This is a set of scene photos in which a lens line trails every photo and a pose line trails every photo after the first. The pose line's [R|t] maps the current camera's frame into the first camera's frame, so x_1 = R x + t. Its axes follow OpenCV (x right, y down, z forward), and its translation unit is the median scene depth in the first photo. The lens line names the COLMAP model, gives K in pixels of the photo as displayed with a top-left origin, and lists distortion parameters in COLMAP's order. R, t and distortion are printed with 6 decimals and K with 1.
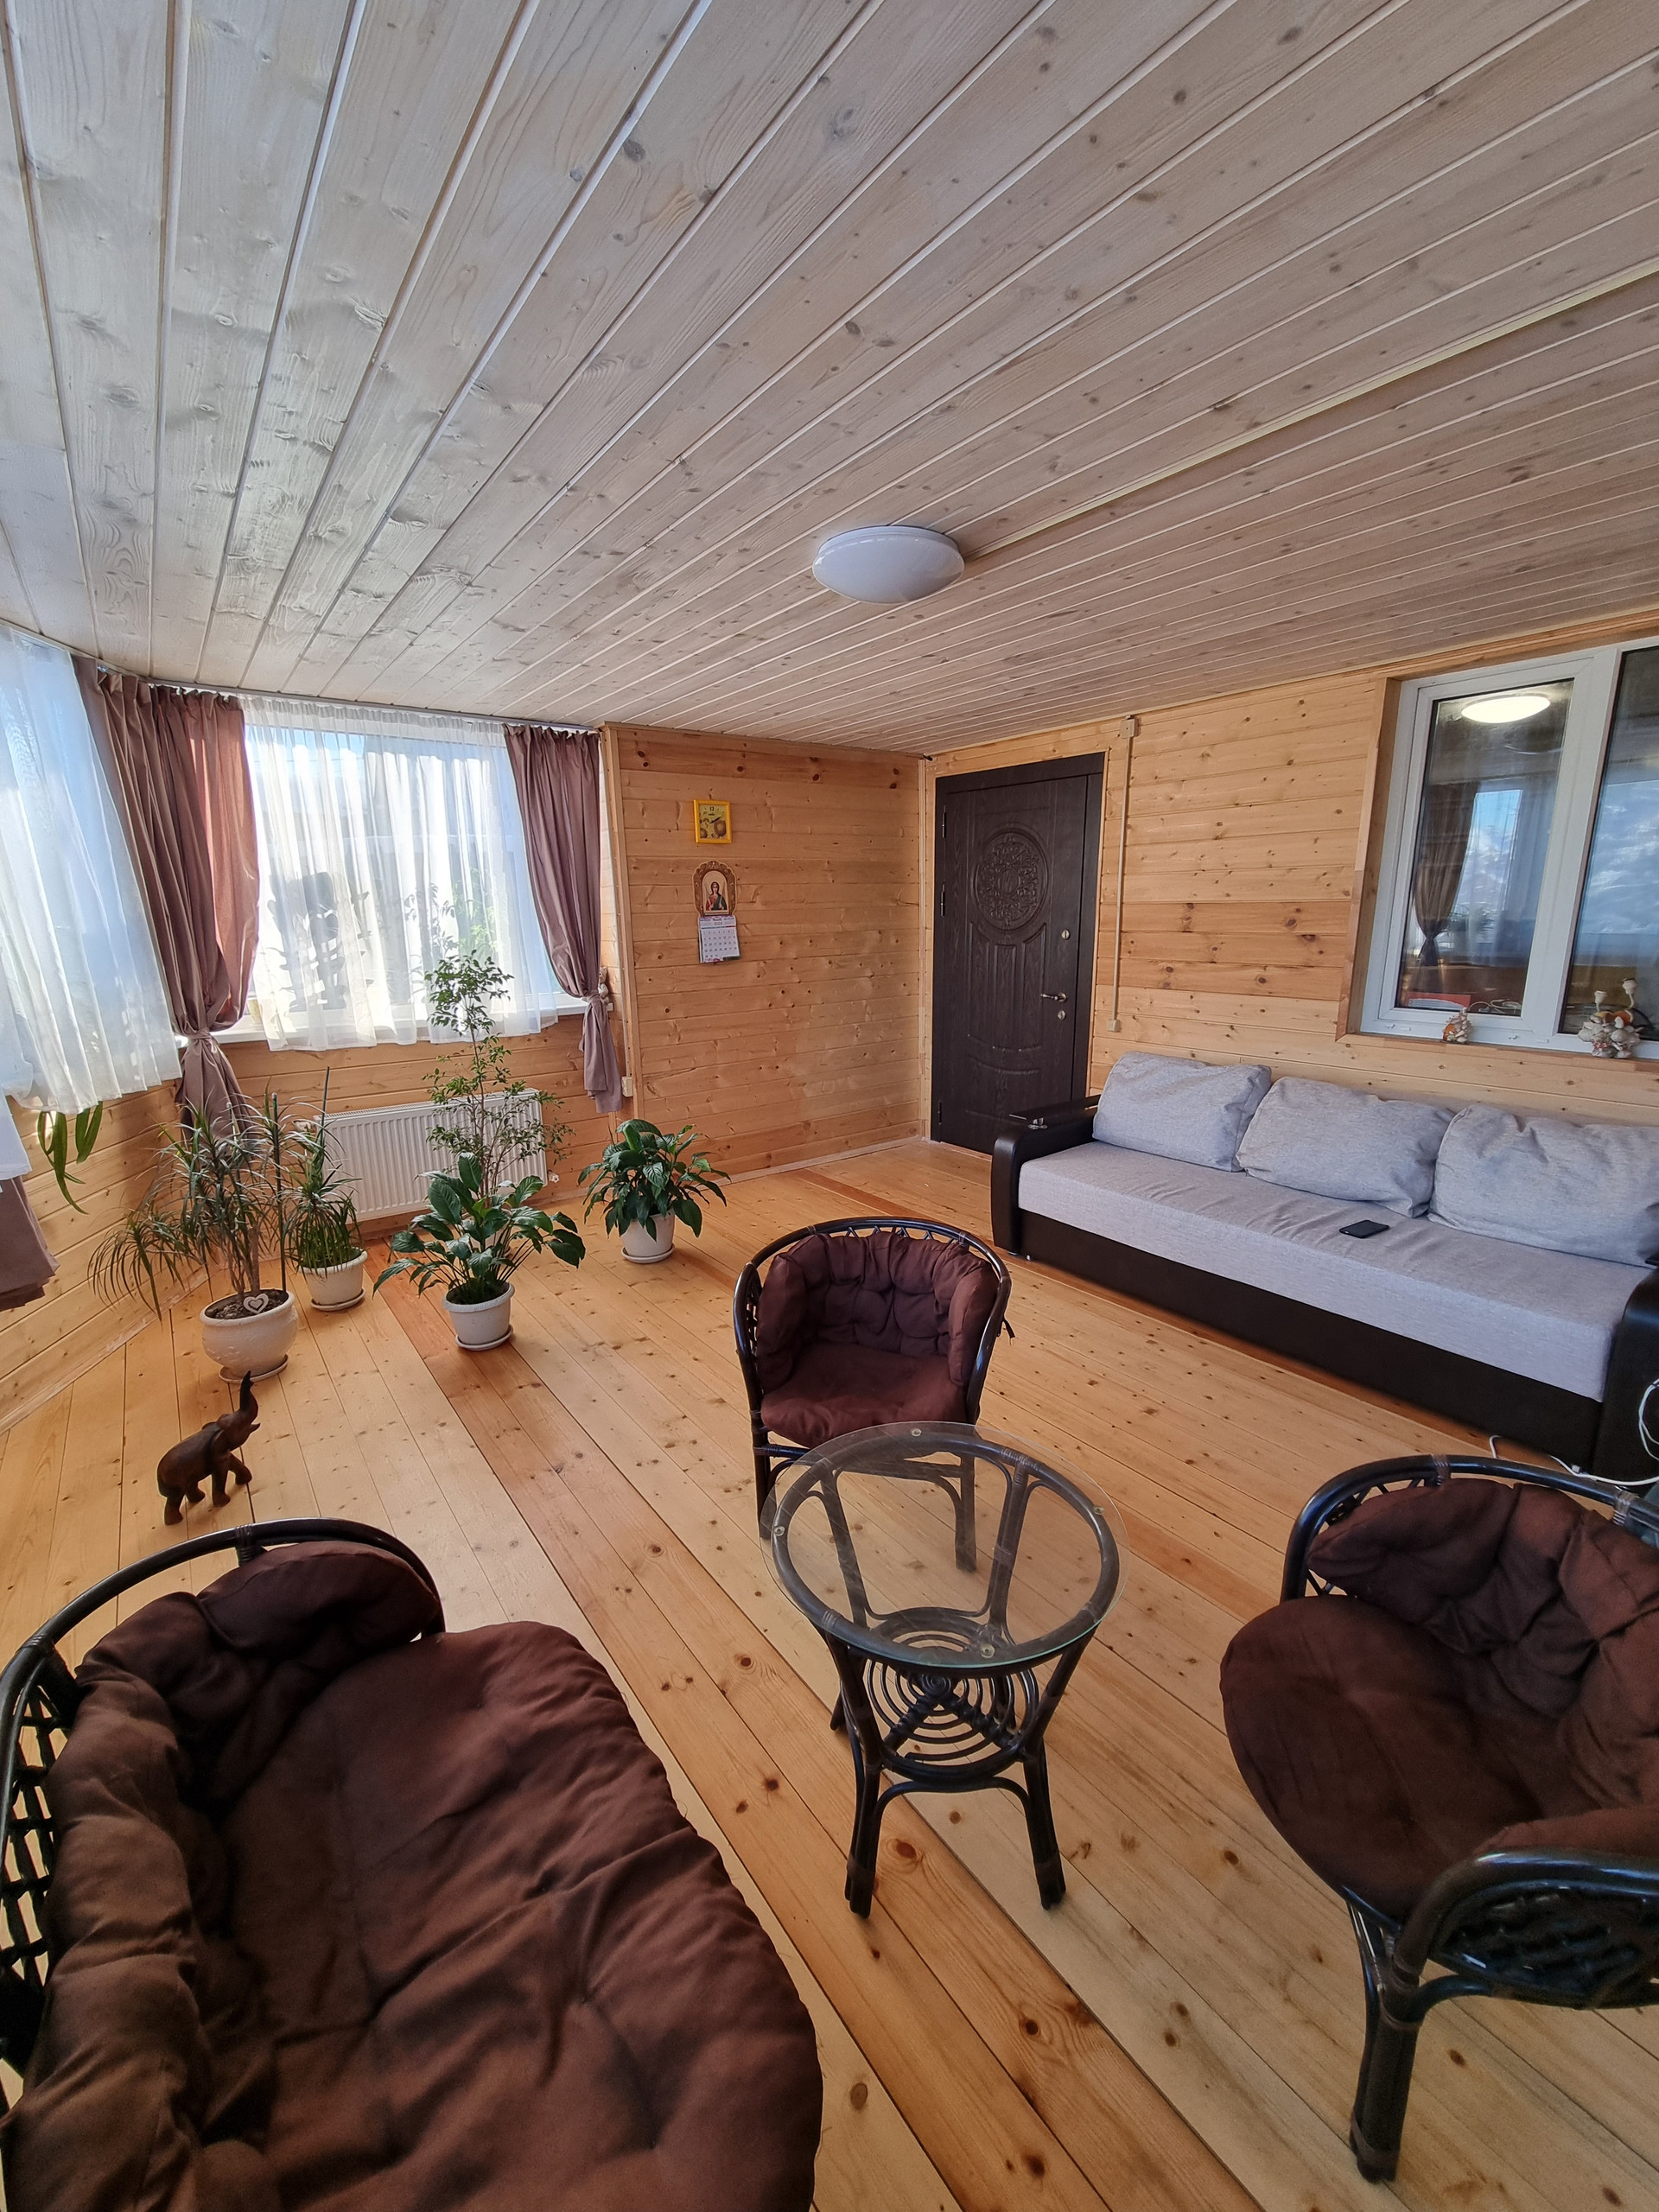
lens RADIAL K [[896.2, 0, 824.6], [0, 896.2, 1116.4], [0, 0, 1]] dist [-0.000521, 0.000088]
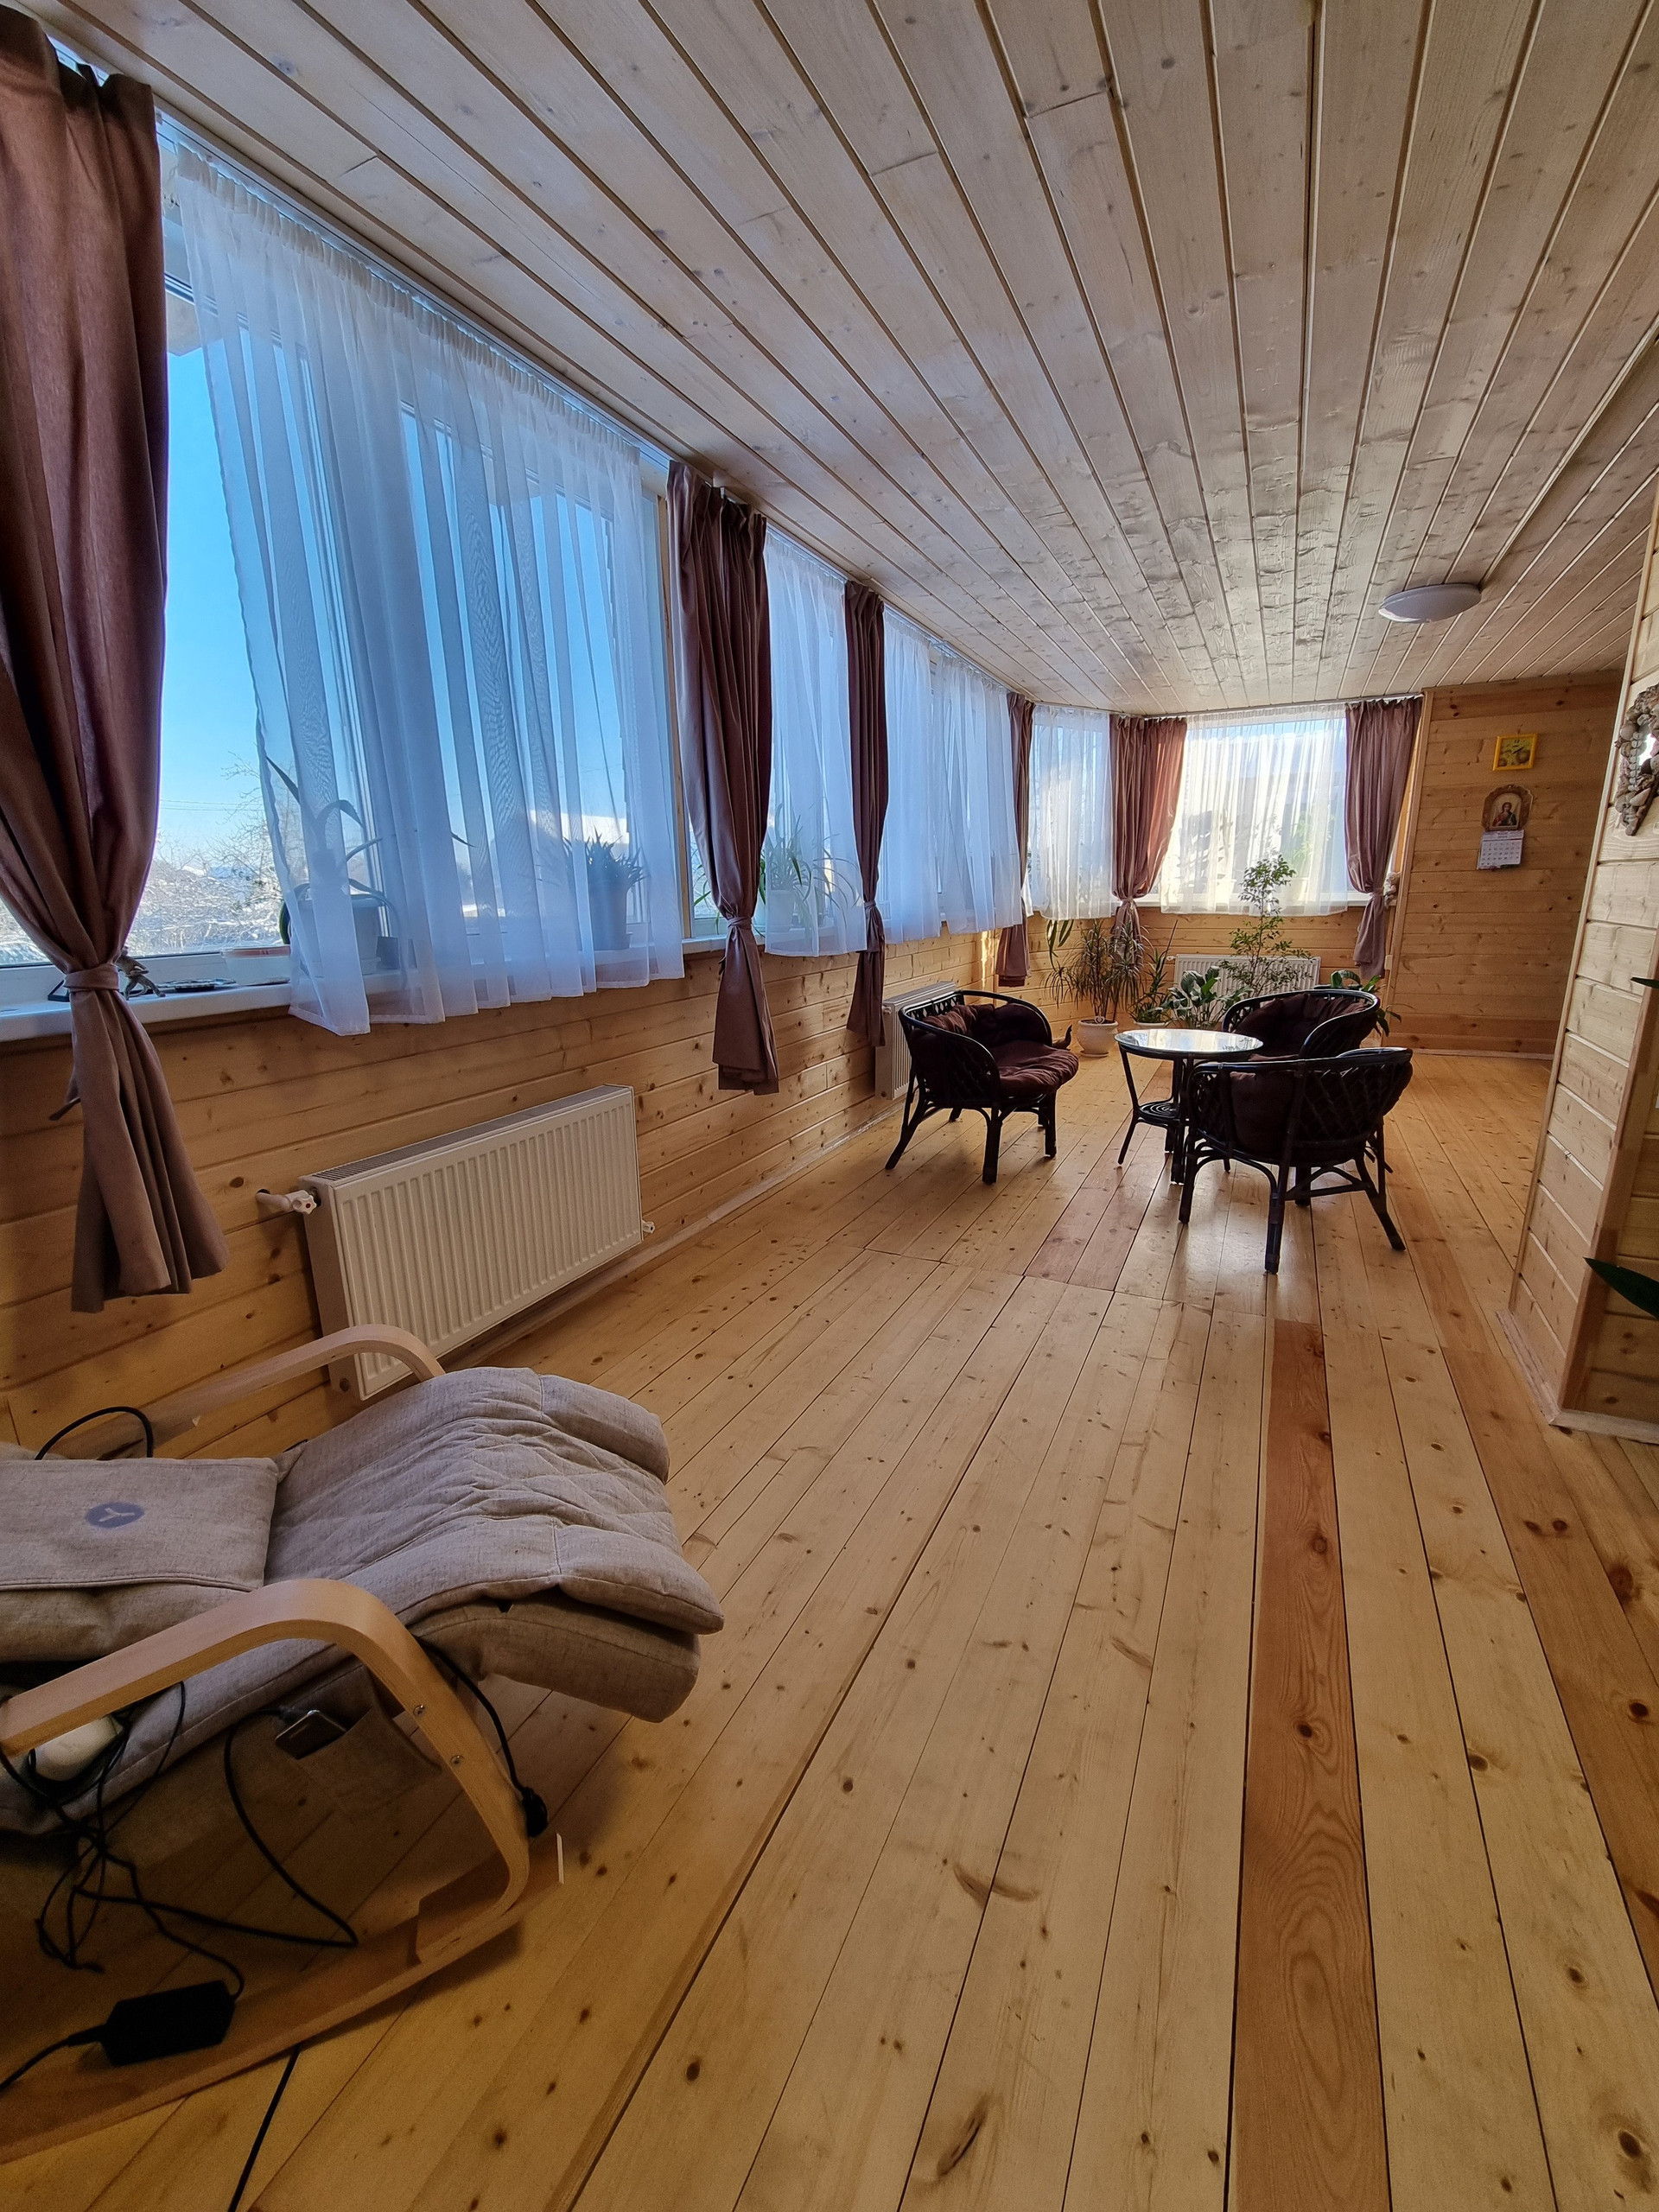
lens RADIAL K [[896.2, 0, 825.0], [0, 896.2, 1104.9], [0, 0, 1]] dist [-0.000521, 0.000088]
pose [[0.455416, 0.223032, -0.861889, 0.635999], [-0.194613, 0.969638, 0.148082, 0.147523], [0.868747, 0.100296, 0.484994, -0.381999]]
